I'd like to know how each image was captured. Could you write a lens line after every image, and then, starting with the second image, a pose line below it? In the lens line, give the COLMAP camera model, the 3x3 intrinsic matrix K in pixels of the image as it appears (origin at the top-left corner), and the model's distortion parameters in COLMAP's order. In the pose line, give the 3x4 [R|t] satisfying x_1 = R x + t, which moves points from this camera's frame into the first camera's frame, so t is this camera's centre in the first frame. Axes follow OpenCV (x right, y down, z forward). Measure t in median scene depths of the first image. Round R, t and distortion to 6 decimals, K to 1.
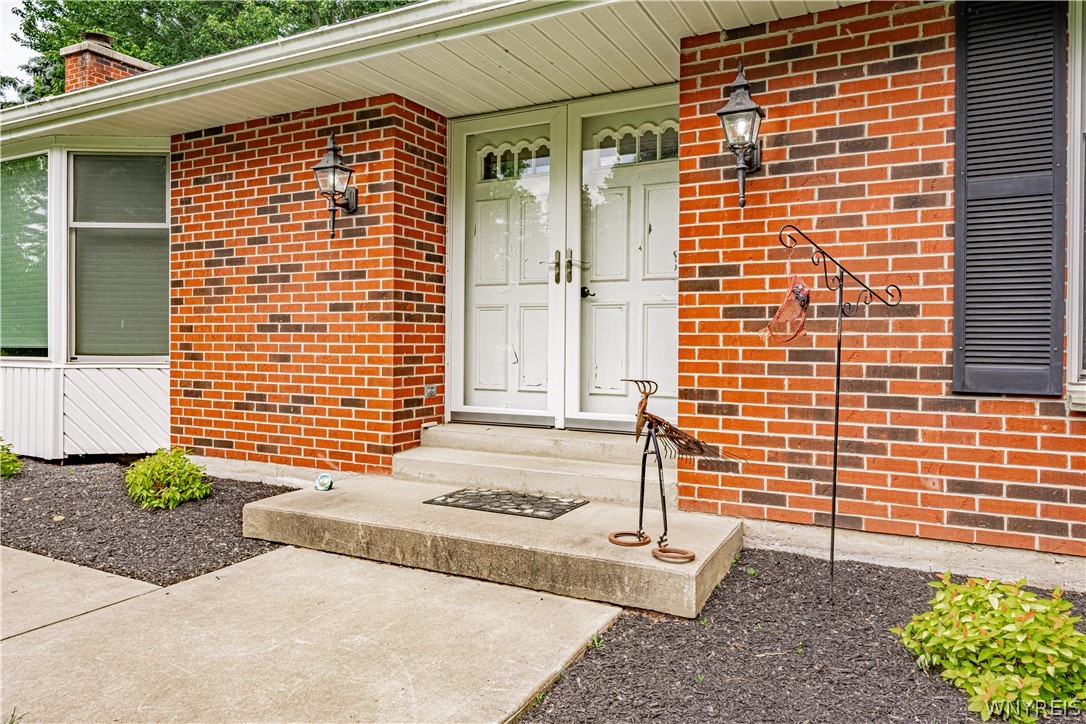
lens RADIAL K [[701.2, 0, 543.0], [0, 701.2, 357.4], [0, 0, 1]] dist [0.000039, 0.001331]
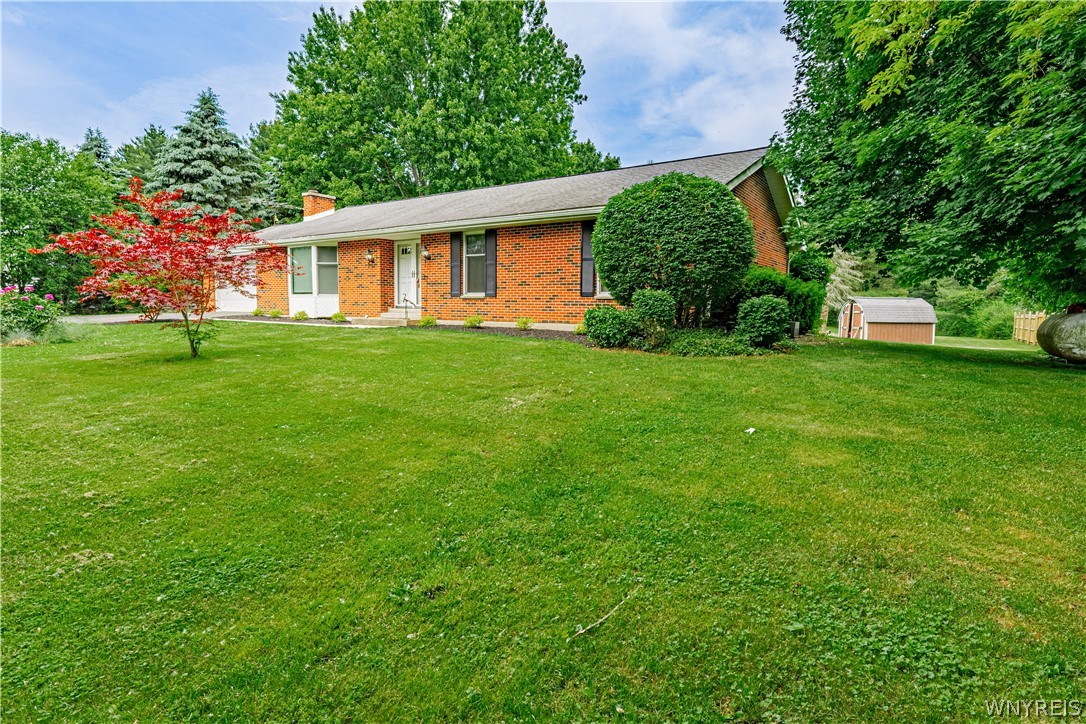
lens RADIAL K [[531.7, 0, 543.2], [0, 531.7, 360.9], [0, 0, 1]] dist [-0.002695, -0.000232]
pose [[0.988954, 0.023236, -0.146390, 1.353607], [-0.011336, 0.996600, 0.081606, 0.145075], [0.147788, -0.079045, 0.985855, -2.335078]]
